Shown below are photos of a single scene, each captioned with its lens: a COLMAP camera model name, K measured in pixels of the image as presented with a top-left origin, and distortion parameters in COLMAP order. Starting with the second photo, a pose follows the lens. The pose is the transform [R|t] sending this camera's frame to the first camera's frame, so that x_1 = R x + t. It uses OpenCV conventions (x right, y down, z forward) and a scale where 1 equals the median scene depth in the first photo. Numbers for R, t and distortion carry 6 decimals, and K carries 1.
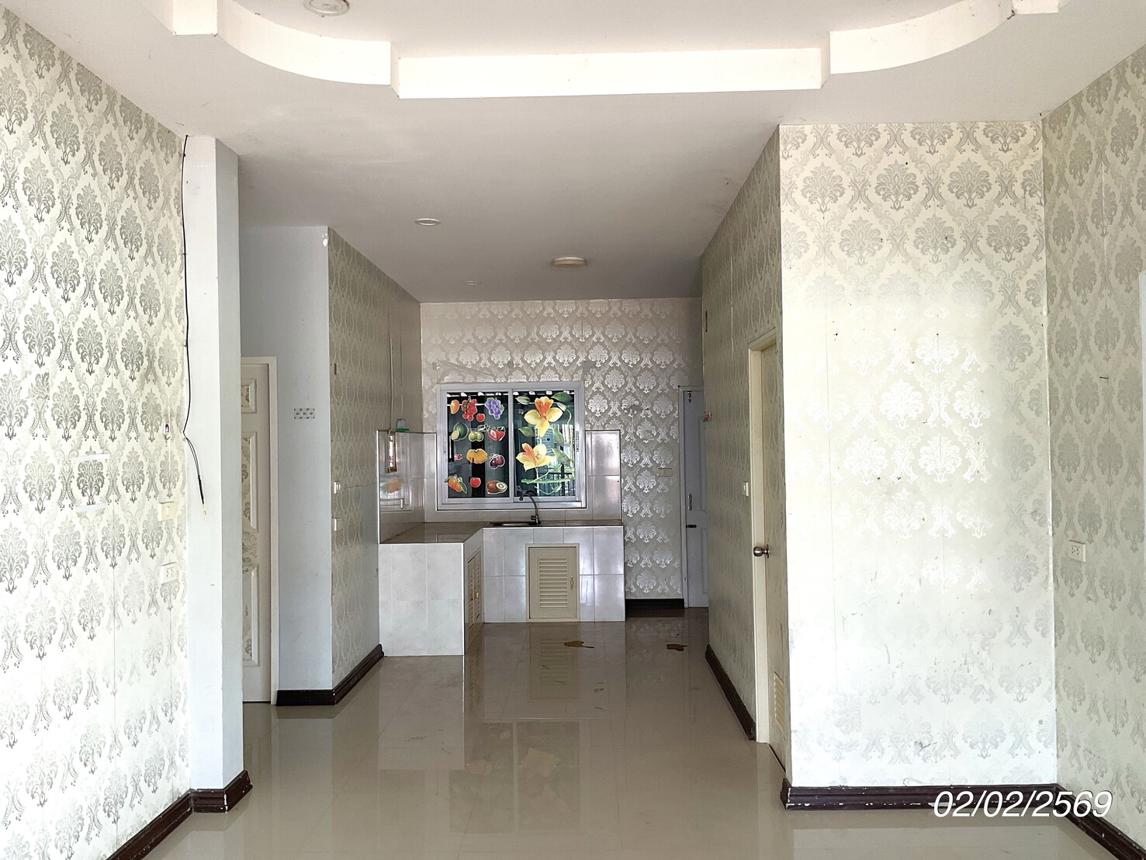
lens RADIAL K [[972.5, 0, 573.0], [0, 972.5, 430.0], [0, 0, 1]] dist [0.003935, 0.003128]
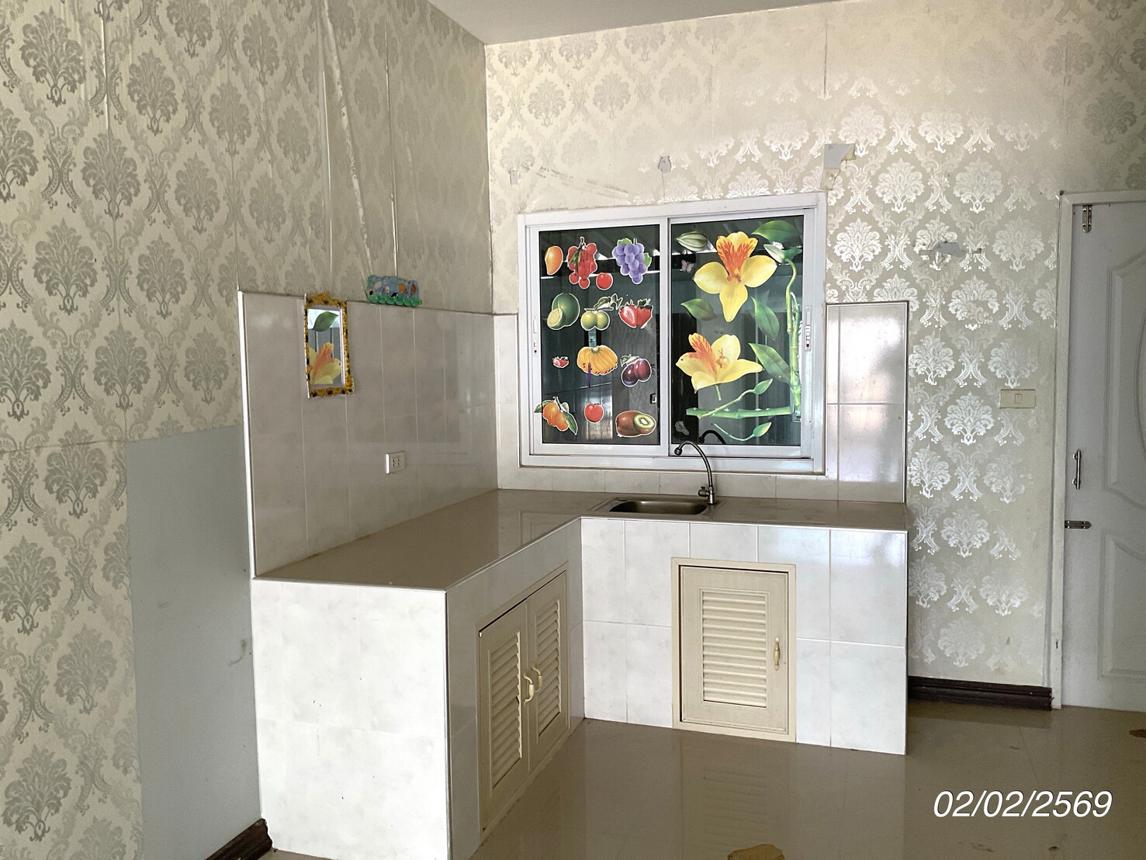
lens RADIAL K [[982.7, 0, 573.0], [0, 982.7, 430.0], [0, 0, 1]] dist [0.233434, -0.582241]
pose [[0.946574, 0.027035, -0.321351, 0.051971], [0.011865, 0.992885, 0.118481, 0.002382], [0.322268, -0.115963, 0.939519, 0.518508]]
